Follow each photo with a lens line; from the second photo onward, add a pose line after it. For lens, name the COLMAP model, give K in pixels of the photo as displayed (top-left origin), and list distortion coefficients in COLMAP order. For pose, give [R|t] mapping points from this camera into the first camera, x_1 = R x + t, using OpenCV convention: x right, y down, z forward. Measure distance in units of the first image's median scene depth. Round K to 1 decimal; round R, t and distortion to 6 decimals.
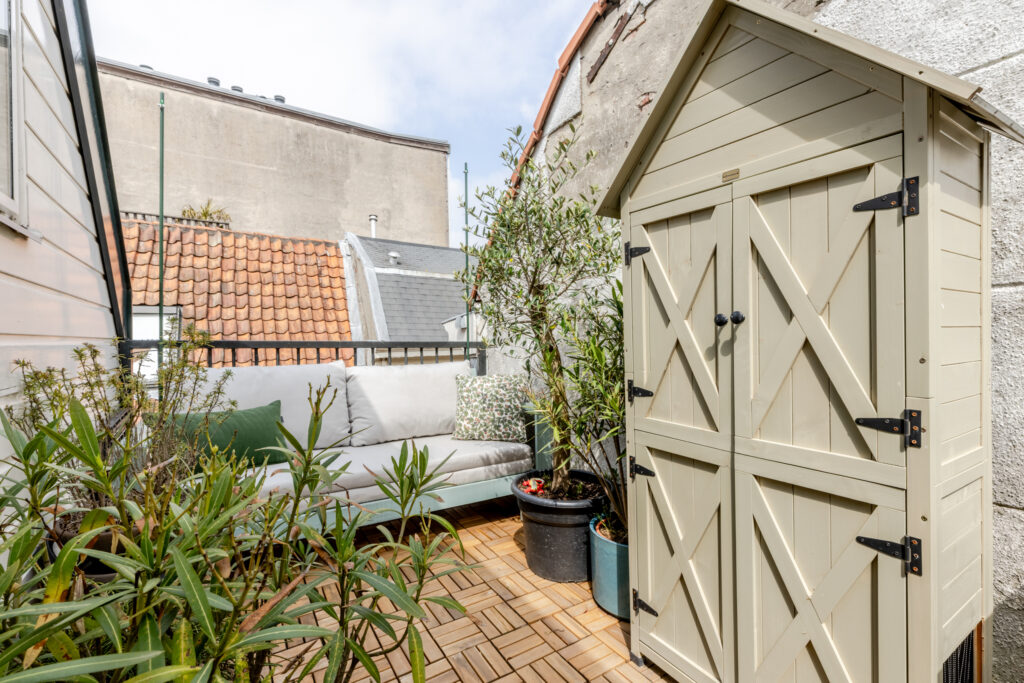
lens RADIAL K [[468.5, 0, 512.2], [0, 468.5, 339.8], [0, 0, 1]] dist [-0.000249, -0.001115]
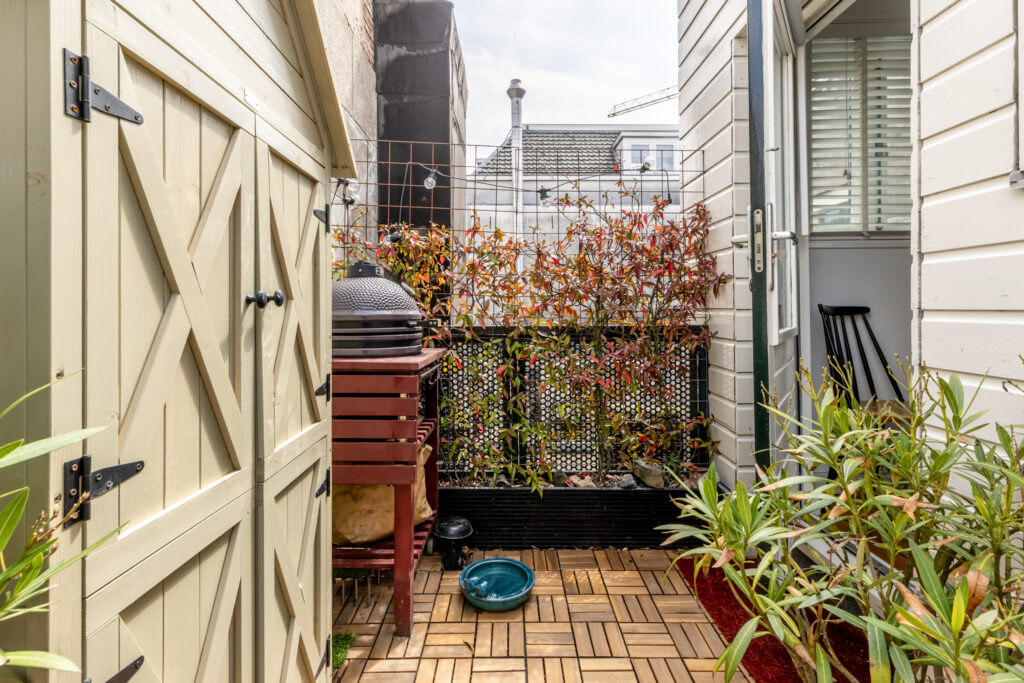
lens RADIAL K [[468.5, 0, 500.9], [0, 468.5, 310.5], [0, 0, 1]] dist [-0.000249, -0.001115]
pose [[-0.837445, 0.023987, 0.545995, -0.210421], [0.023877, 0.999688, -0.007296, -0.012632], [-0.546000, 0.006926, -0.837756, 1.233410]]
